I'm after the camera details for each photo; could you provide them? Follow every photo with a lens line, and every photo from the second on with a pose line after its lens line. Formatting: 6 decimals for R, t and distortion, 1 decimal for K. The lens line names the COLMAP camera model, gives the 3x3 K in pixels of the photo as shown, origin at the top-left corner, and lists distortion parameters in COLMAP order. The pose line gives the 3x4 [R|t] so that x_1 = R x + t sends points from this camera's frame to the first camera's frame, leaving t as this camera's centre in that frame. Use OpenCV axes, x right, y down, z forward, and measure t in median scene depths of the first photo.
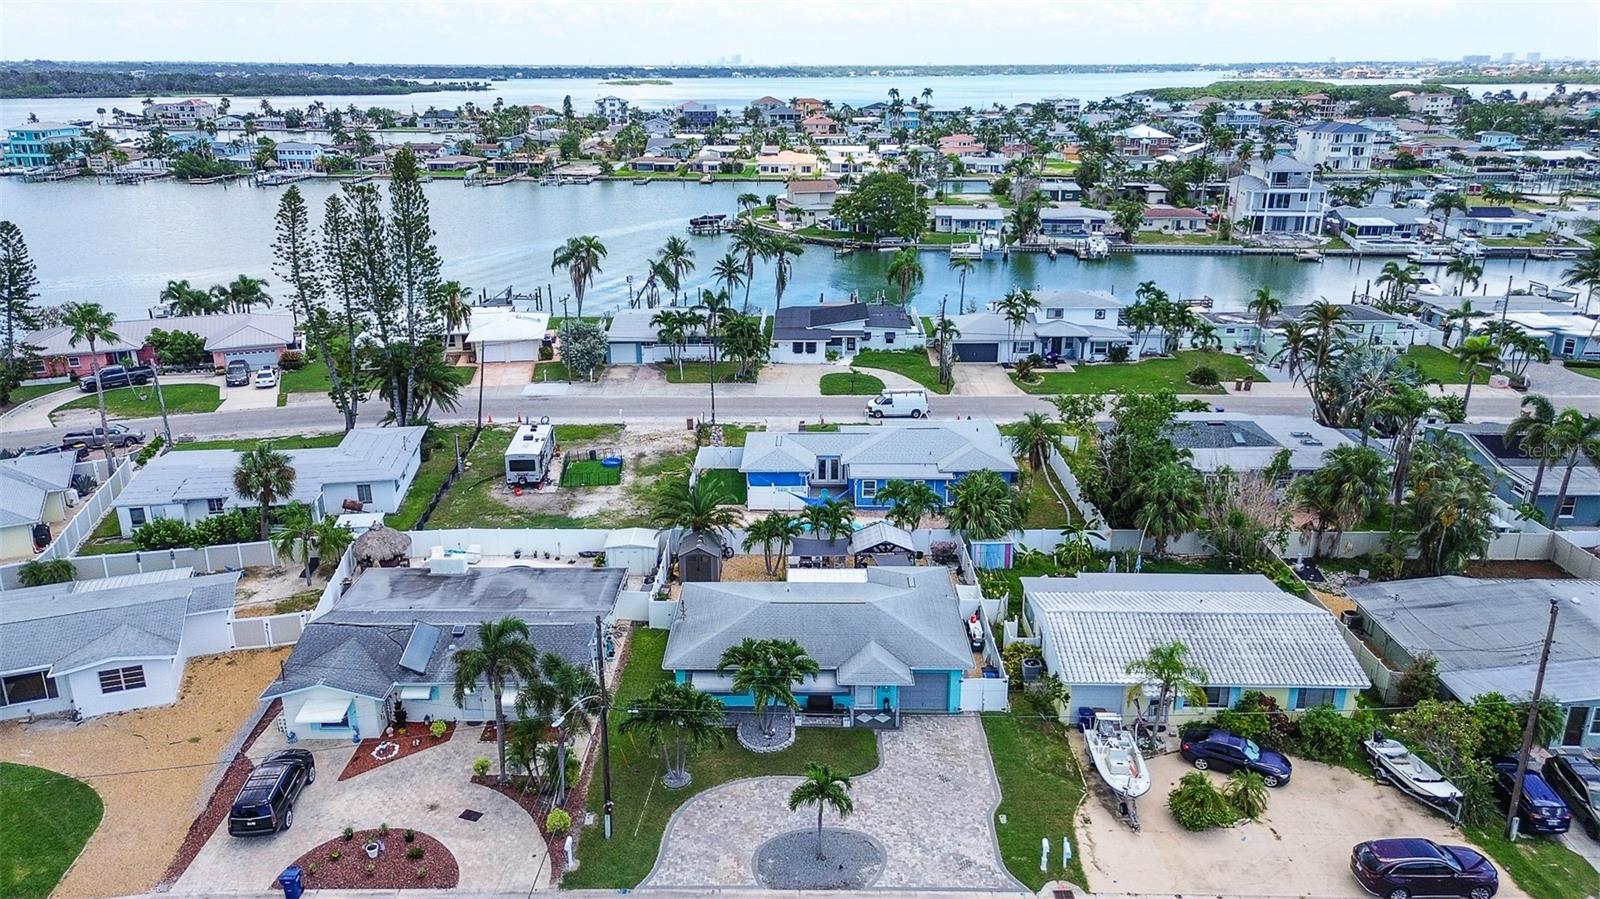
lens RADIAL K [[1148.6, 0, 800.4], [0, 1148.6, 422.4], [0, 0, 1]] dist [0.078425, -0.053172]
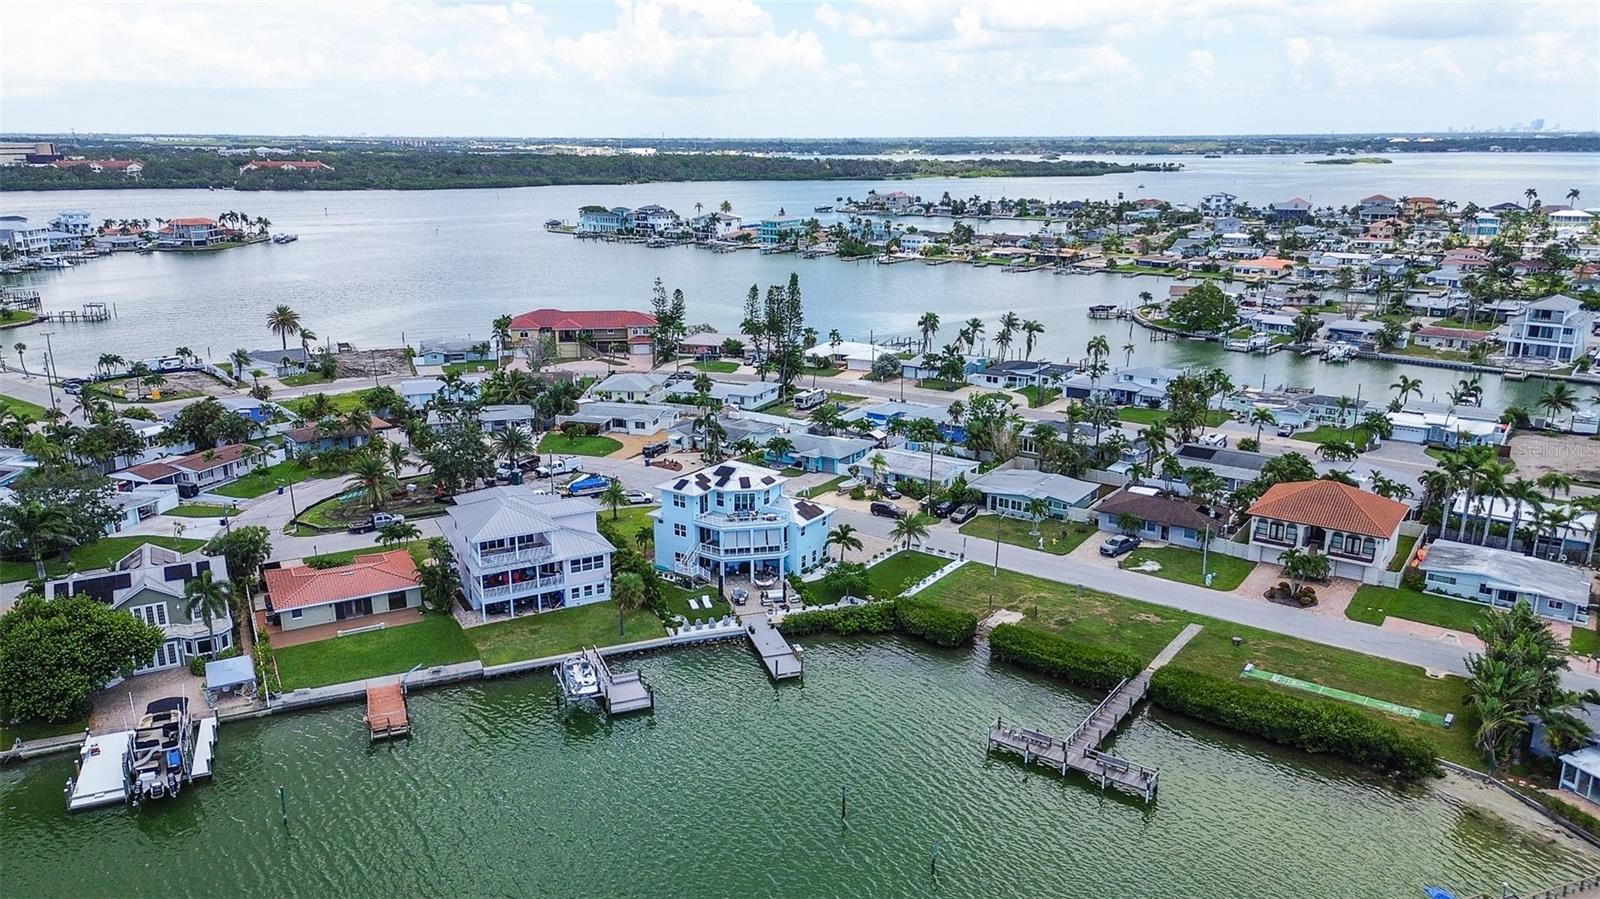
lens RADIAL K [[1148.6, 0, 800.4], [0, 1148.6, 422.4], [0, 0, 1]] dist [0.078425, -0.053172]
pose [[0.823420, 0.138063, -0.550380, 1.030450], [-0.168184, 0.985746, -0.004345, 0.085659], [0.541935, 0.096143, 0.834903, -0.974703]]
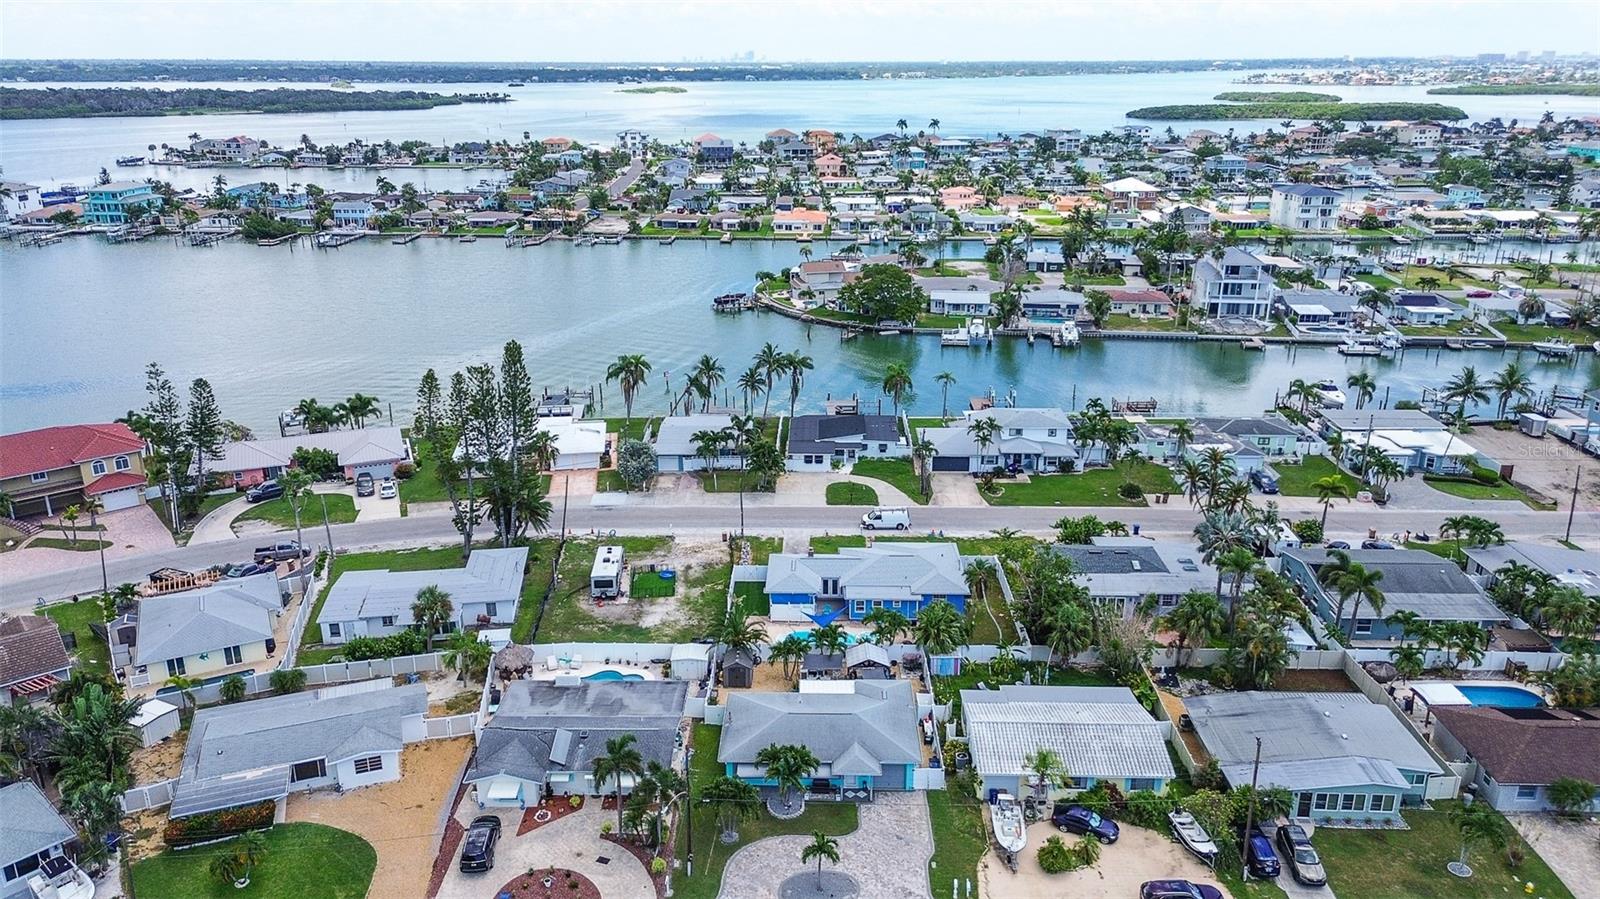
lens RADIAL K [[1148.6, 0, 800.4], [0, 1148.6, 422.4], [0, 0, 1]] dist [0.078425, -0.053172]
pose [[0.999942, 0.002119, -0.010563, 0.002907], [-0.002075, 0.999989, 0.004140, -0.142259], [0.010572, -0.004118, 0.999936, -0.311401]]
